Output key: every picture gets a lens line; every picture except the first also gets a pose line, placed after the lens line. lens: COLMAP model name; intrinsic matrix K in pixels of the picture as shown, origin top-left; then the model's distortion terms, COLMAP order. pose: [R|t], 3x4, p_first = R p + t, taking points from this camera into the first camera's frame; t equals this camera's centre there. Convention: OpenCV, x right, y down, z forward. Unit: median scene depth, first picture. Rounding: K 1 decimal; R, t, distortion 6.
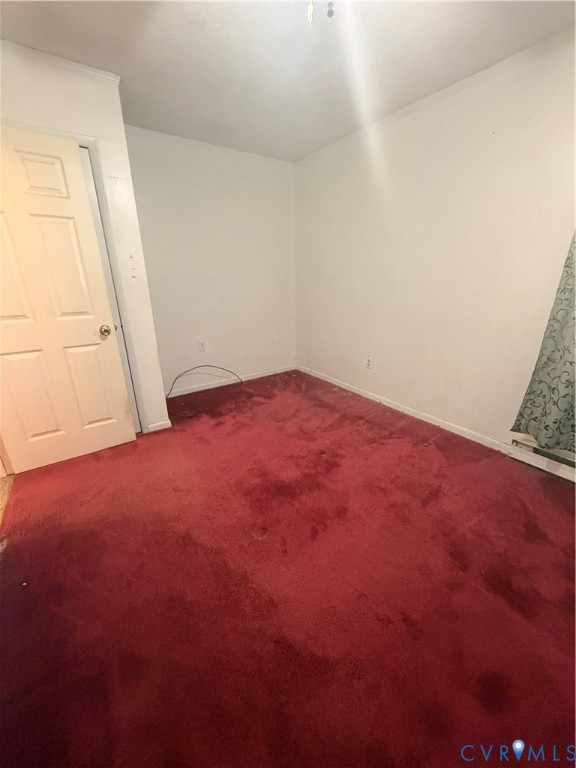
lens RADIAL K [[306.9, 0, 286.9], [0, 306.9, 383.9], [0, 0, 1]] dist [-0.000635, 0.000537]
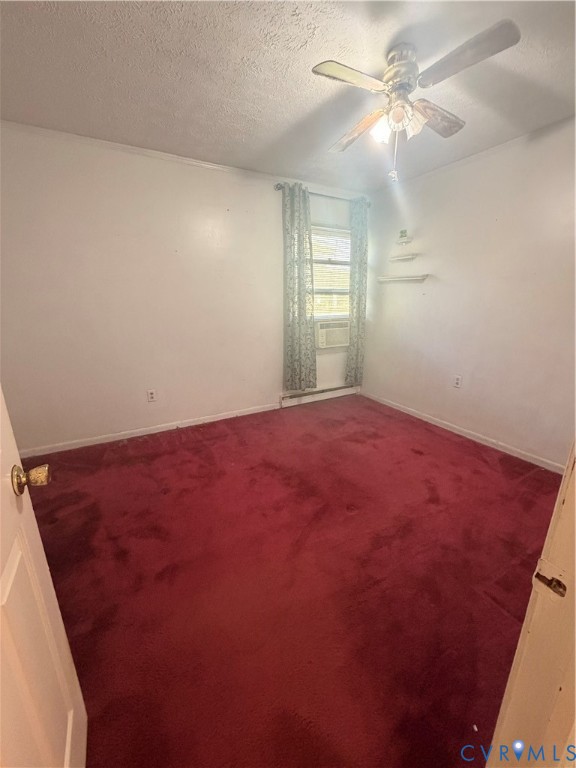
lens RADIAL K [[306.9, 0, 287.9], [0, 306.9, 383.3], [0, 0, 1]] dist [-0.000635, 0.000537]
pose [[0.097175, -0.264556, 0.959462, -0.634422], [0.348481, 0.912044, 0.216186, -0.177173], [-0.932265, 0.313346, 0.180821, 0.481240]]
